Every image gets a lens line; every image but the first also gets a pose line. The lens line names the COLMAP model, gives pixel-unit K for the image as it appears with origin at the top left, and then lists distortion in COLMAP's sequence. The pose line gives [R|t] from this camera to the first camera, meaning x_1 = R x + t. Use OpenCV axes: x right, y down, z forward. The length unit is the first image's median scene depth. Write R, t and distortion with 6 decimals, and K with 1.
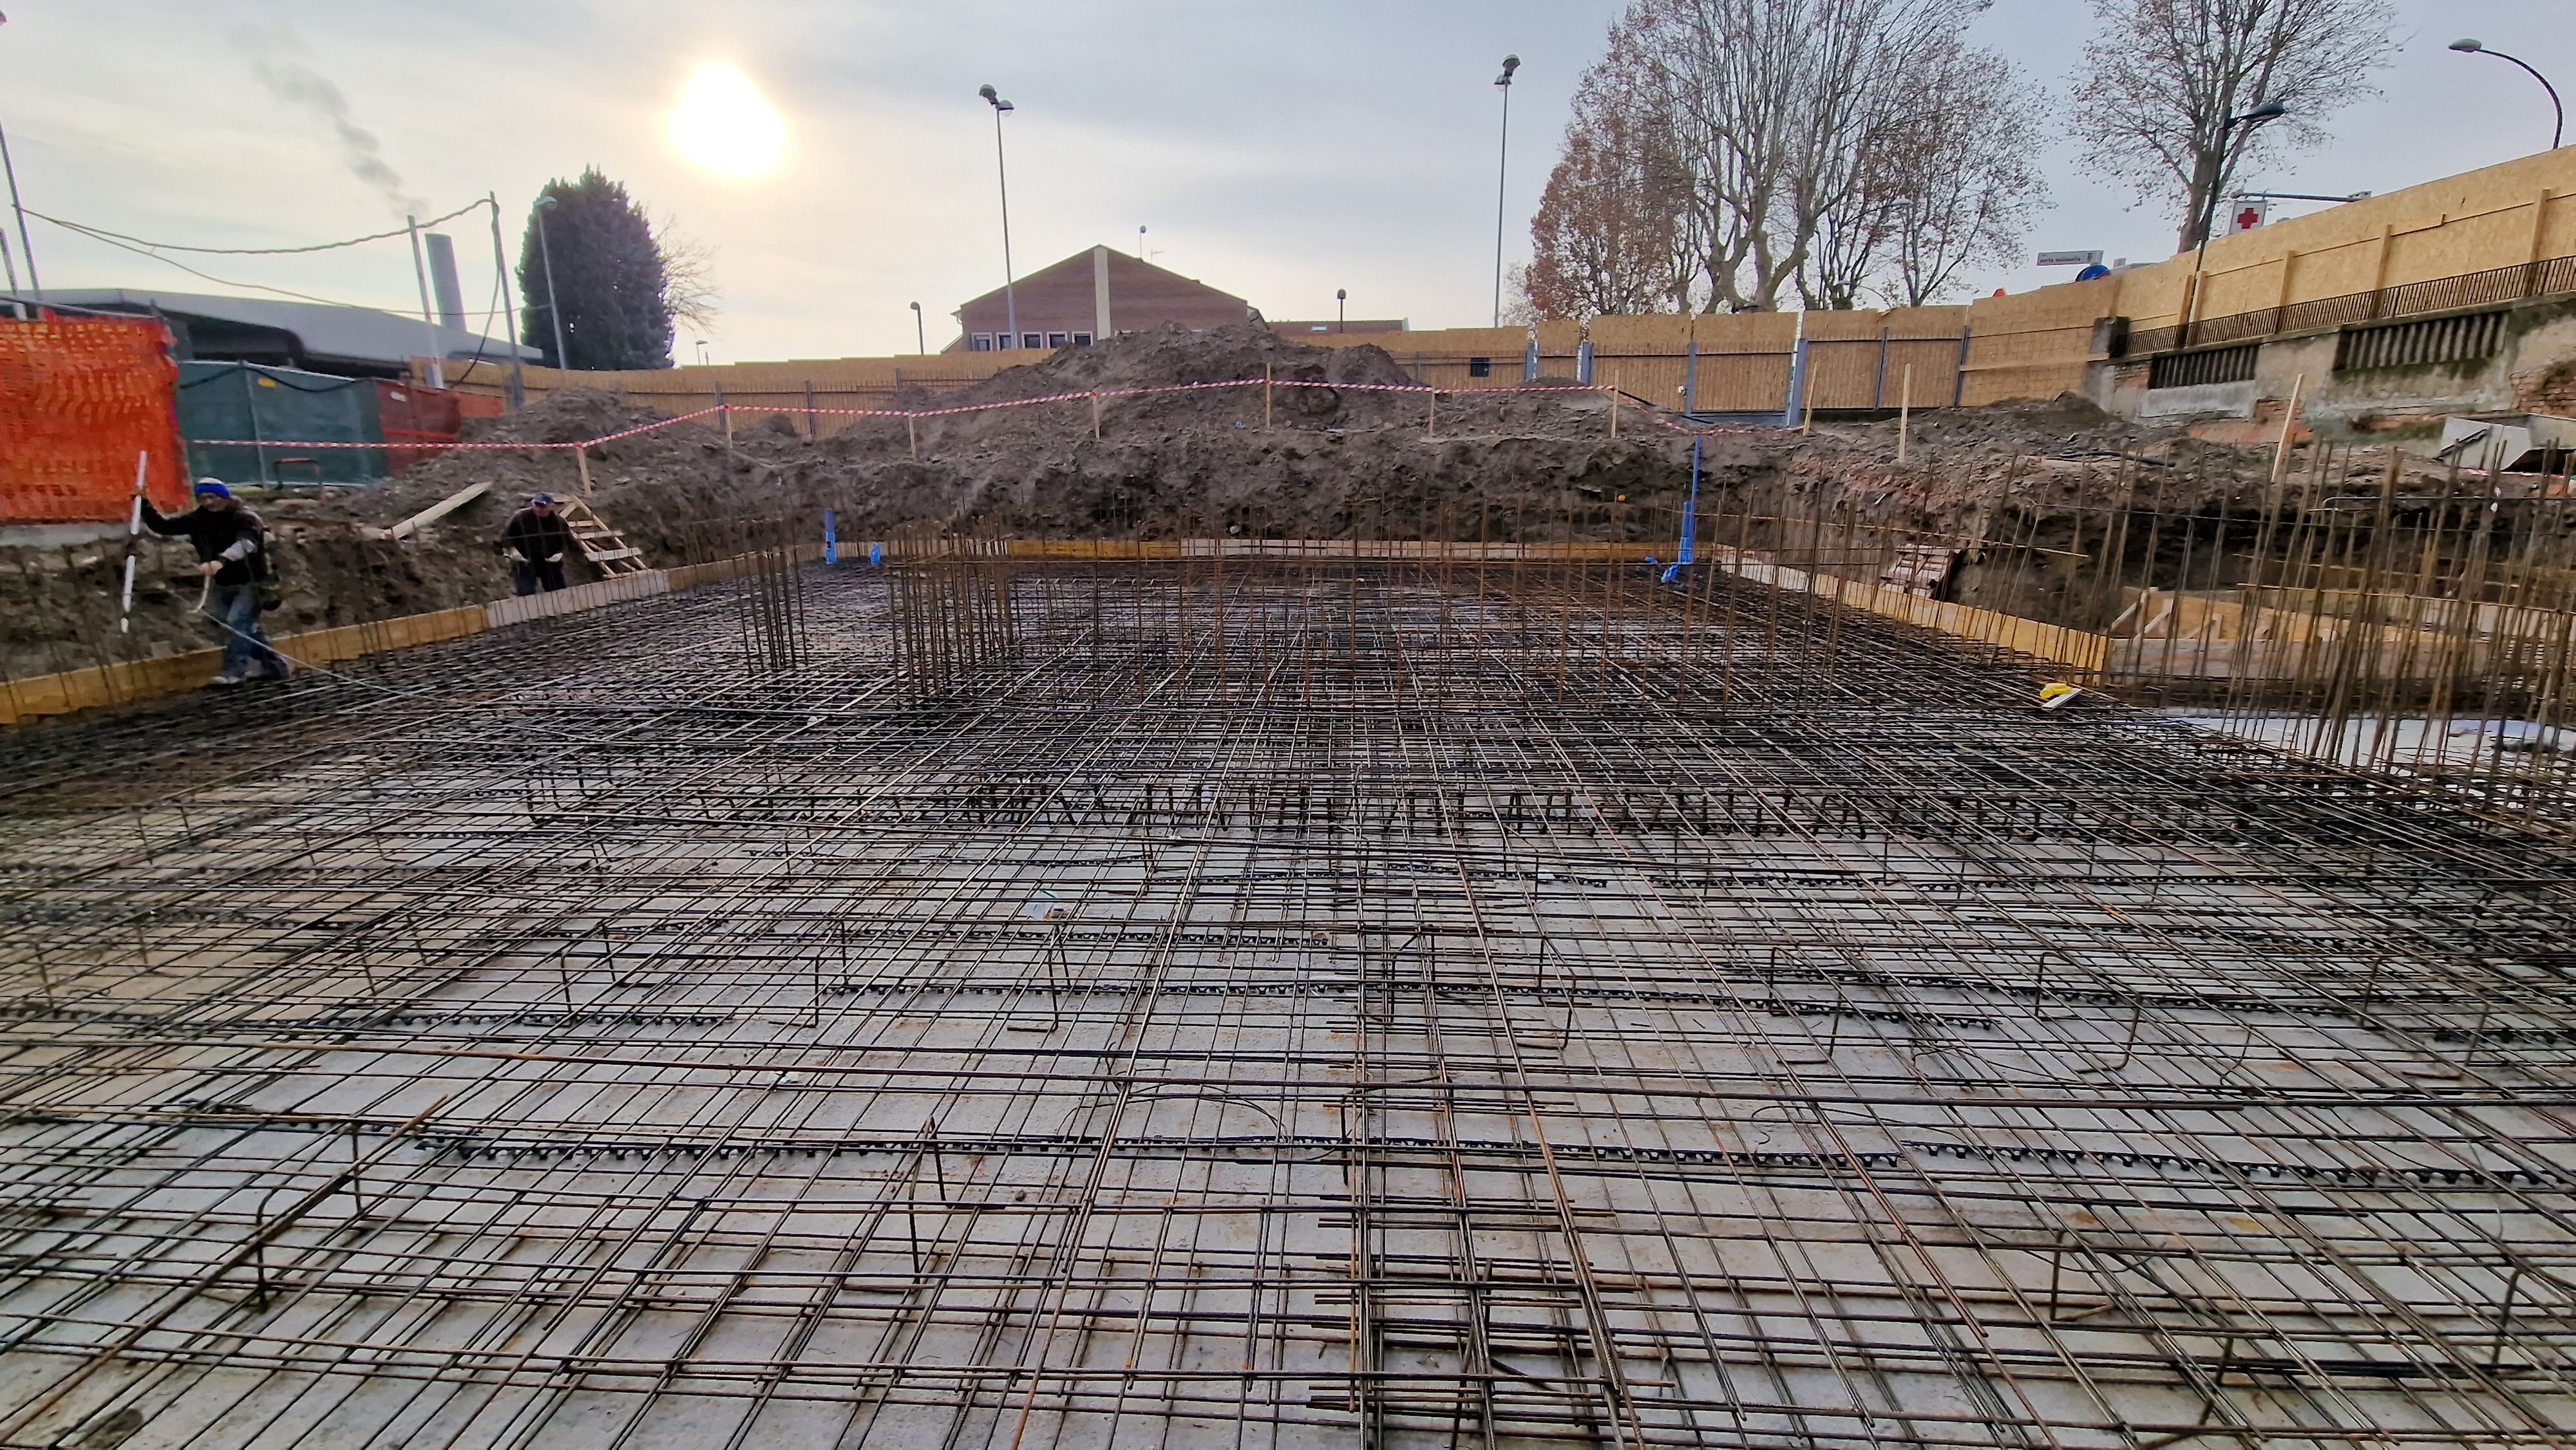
lens RADIAL K [[1064.1, 0, 1288.0], [0, 1064.1, 725.0], [0, 0, 1]] dist [-0.002888, -0.000680]
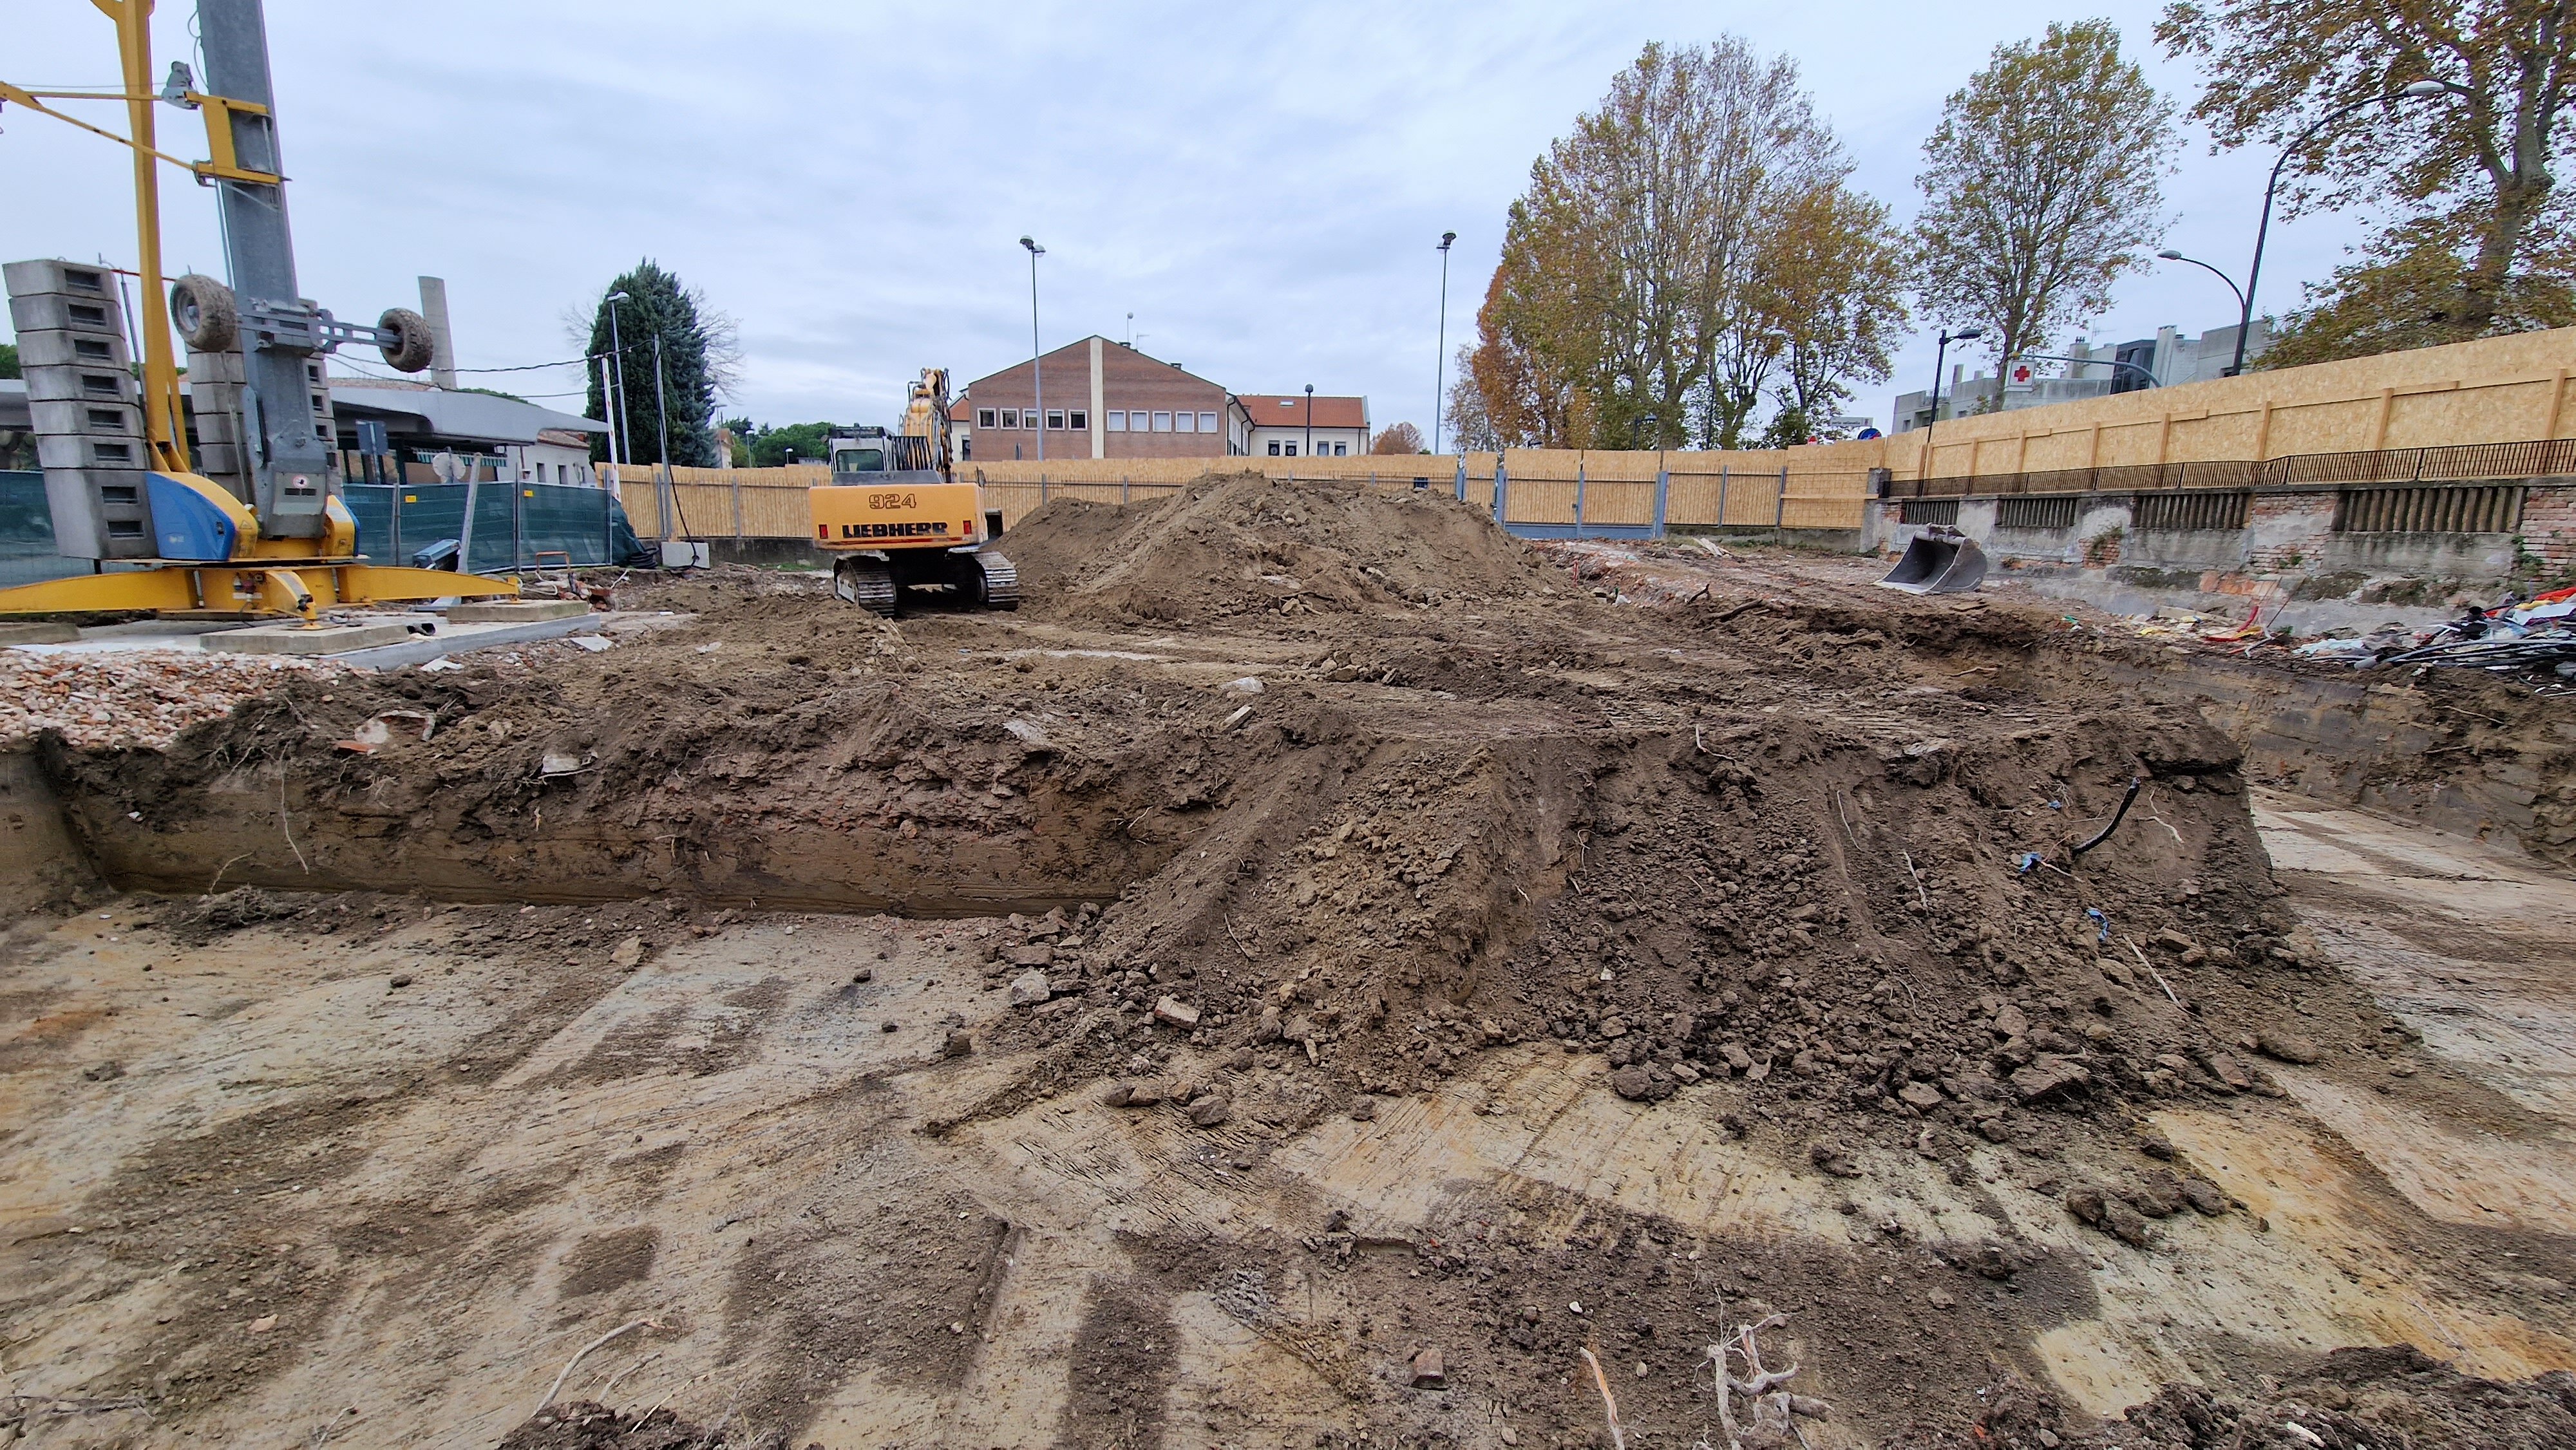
lens RADIAL K [[1064.1, 0, 1288.0], [0, 1064.1, 725.0], [0, 0, 1]] dist [-0.002888, -0.000680]
pose [[0.998980, 0.015907, 0.042251, -0.019390], [-0.014263, 0.999140, -0.038922, 0.005139], [-0.042834, 0.038280, 0.998349, -0.178963]]
